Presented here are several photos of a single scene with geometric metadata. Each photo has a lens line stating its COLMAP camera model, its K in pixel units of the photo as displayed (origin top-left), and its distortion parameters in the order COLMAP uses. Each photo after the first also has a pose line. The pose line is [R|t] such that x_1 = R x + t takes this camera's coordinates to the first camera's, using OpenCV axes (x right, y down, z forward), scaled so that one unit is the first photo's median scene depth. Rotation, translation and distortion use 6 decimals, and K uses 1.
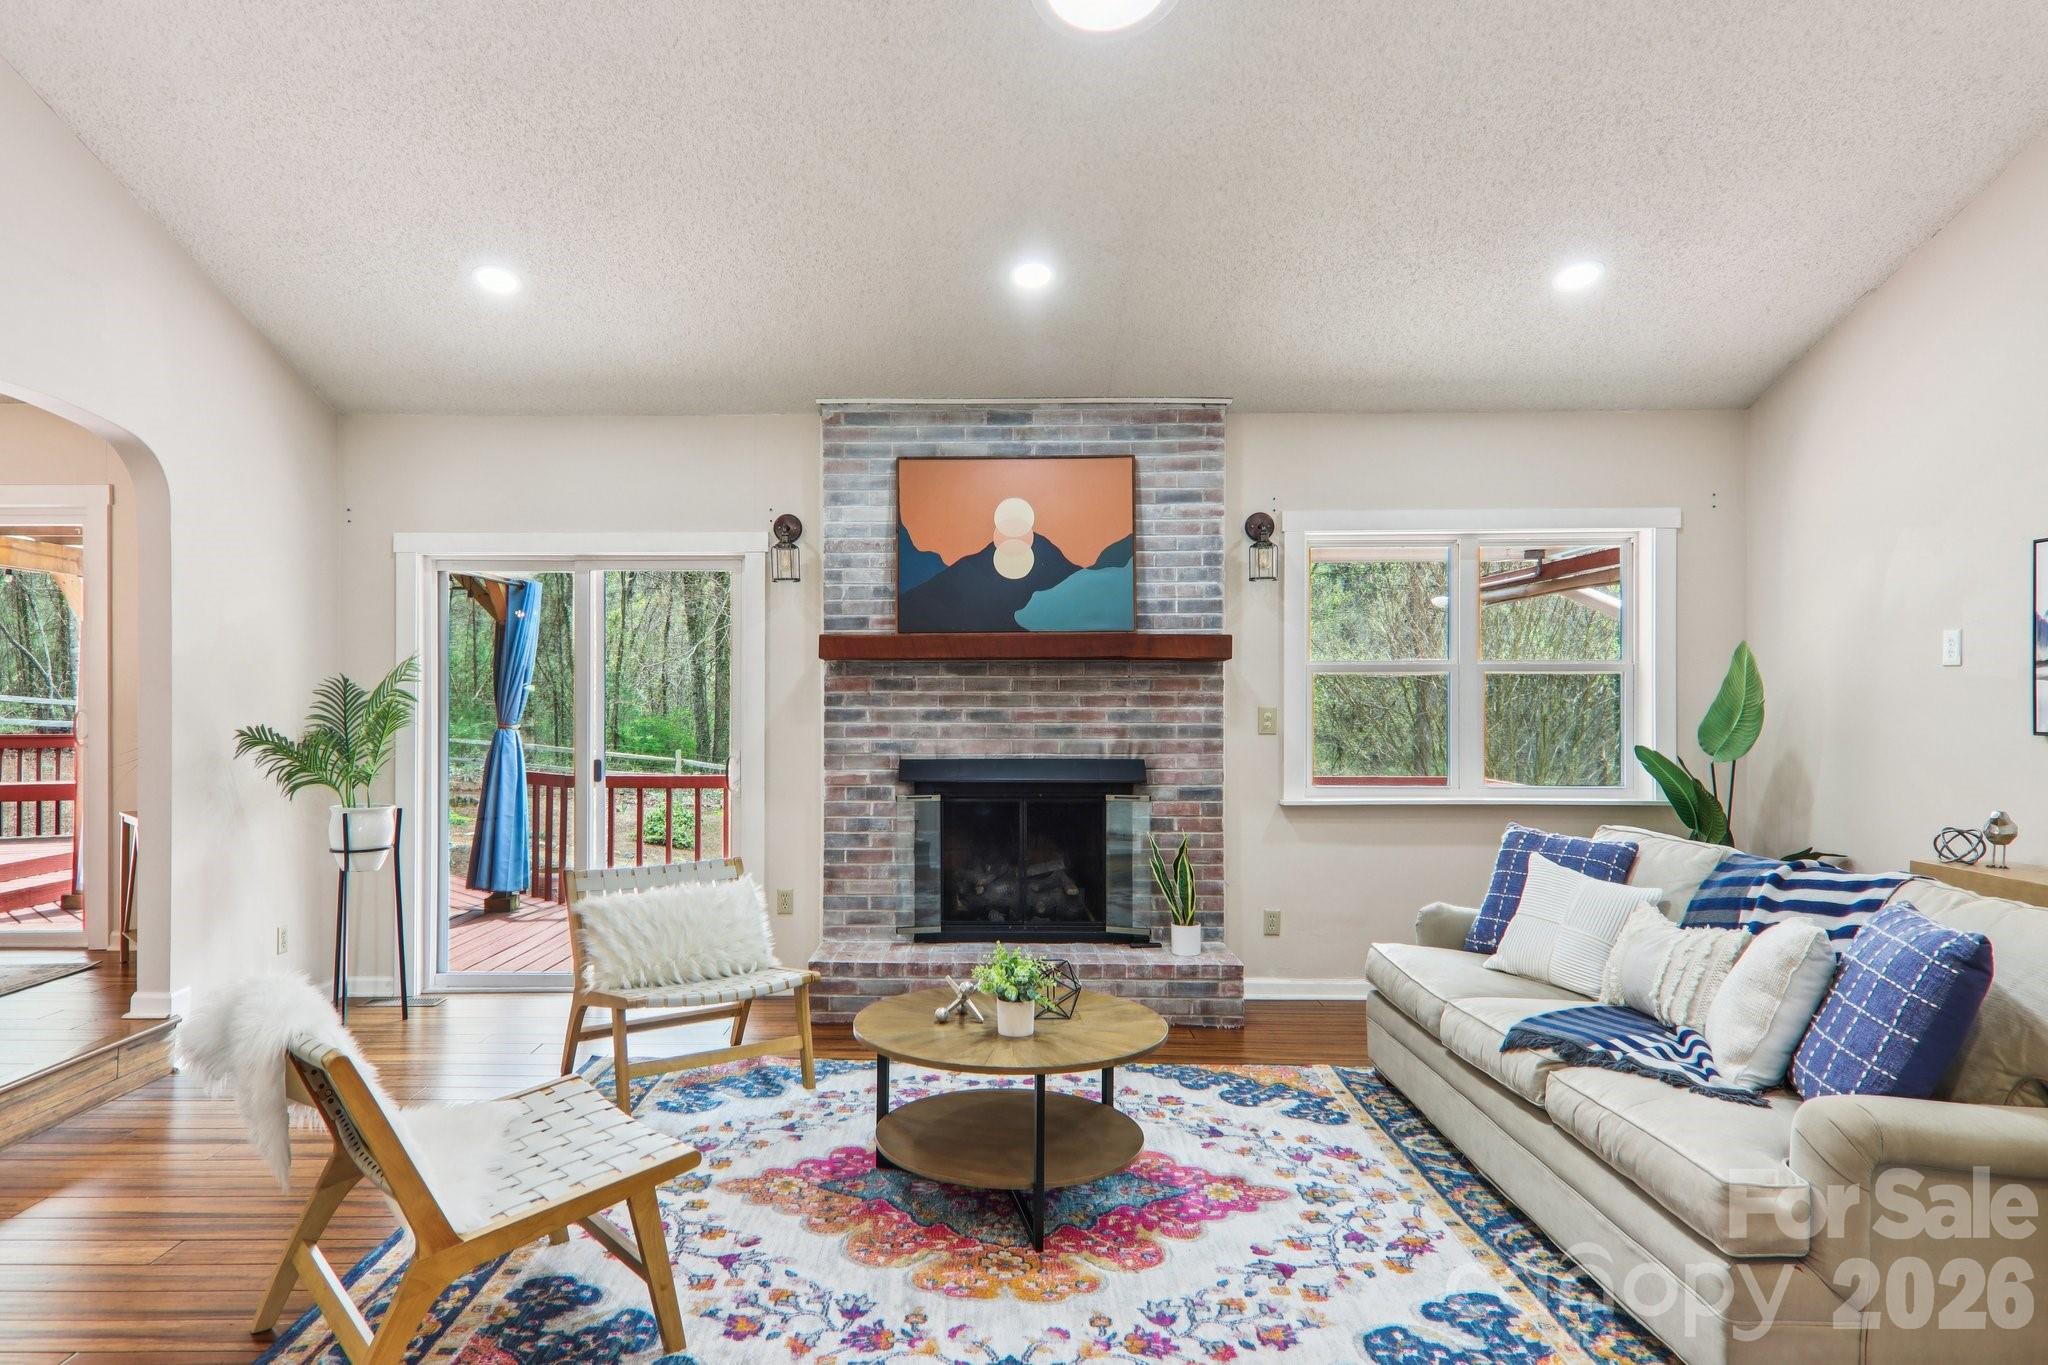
lens RADIAL K [[1217.0, 0, 1008.7], [0, 1217.0, 693.7], [0, 0, 1]] dist [0.040598, -0.007247]
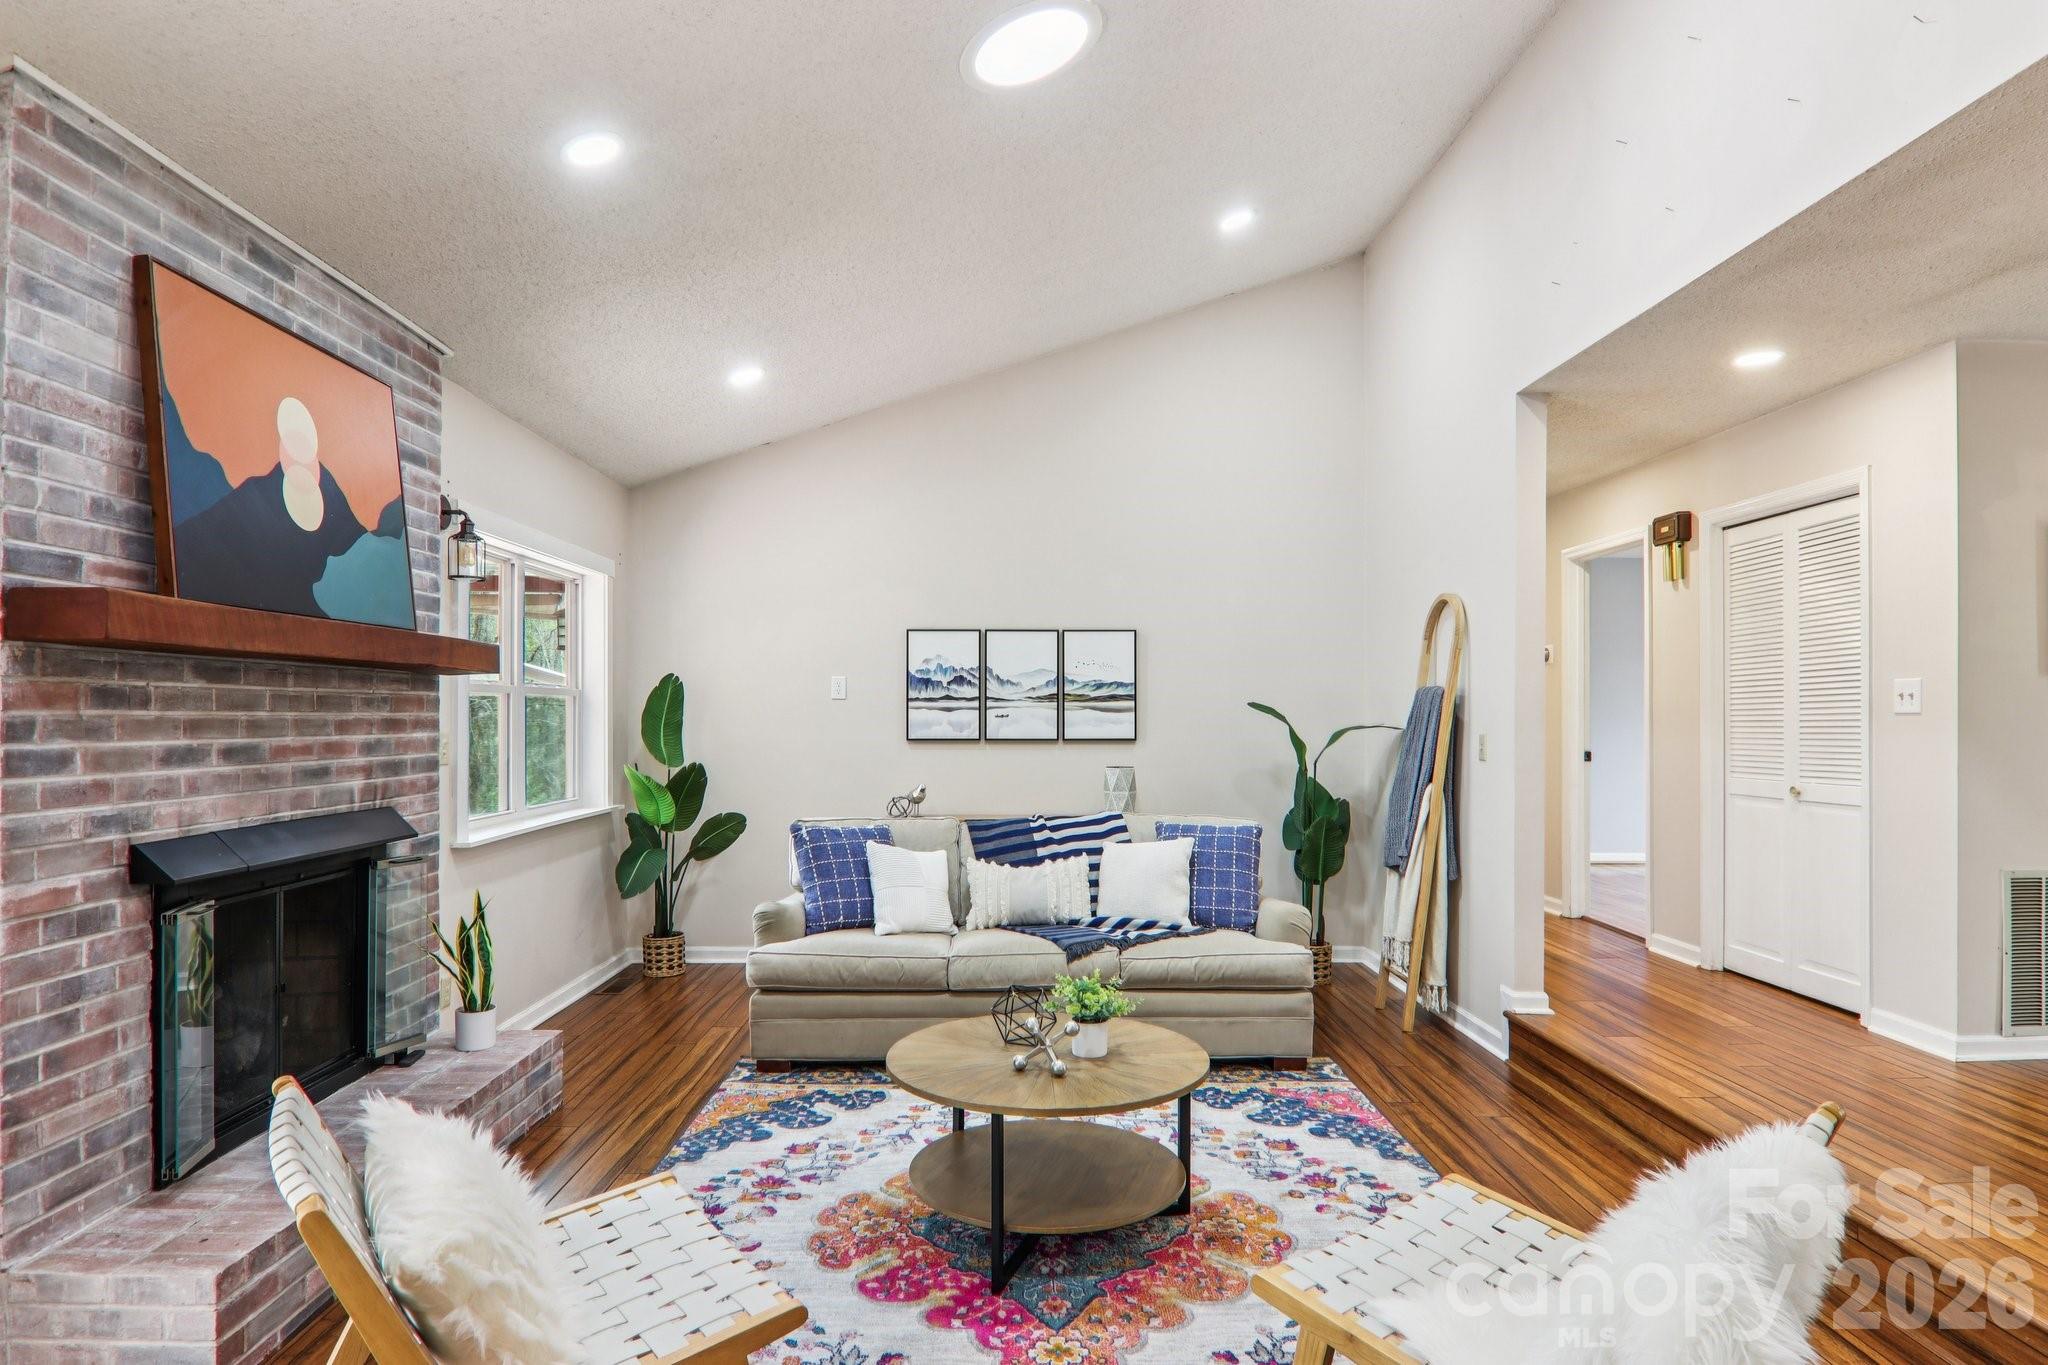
lens RADIAL K [[1165.5, 0, 940.1], [0, 1165.5, 704.6], [0, 0, 1]] dist [0.021110, -0.014575]
pose [[0.020610, 0.010293, 0.999735, -0.575192], [-0.001871, 0.999946, -0.010256, -0.000229], [-0.999786, -0.001659, 0.020628, 0.653175]]
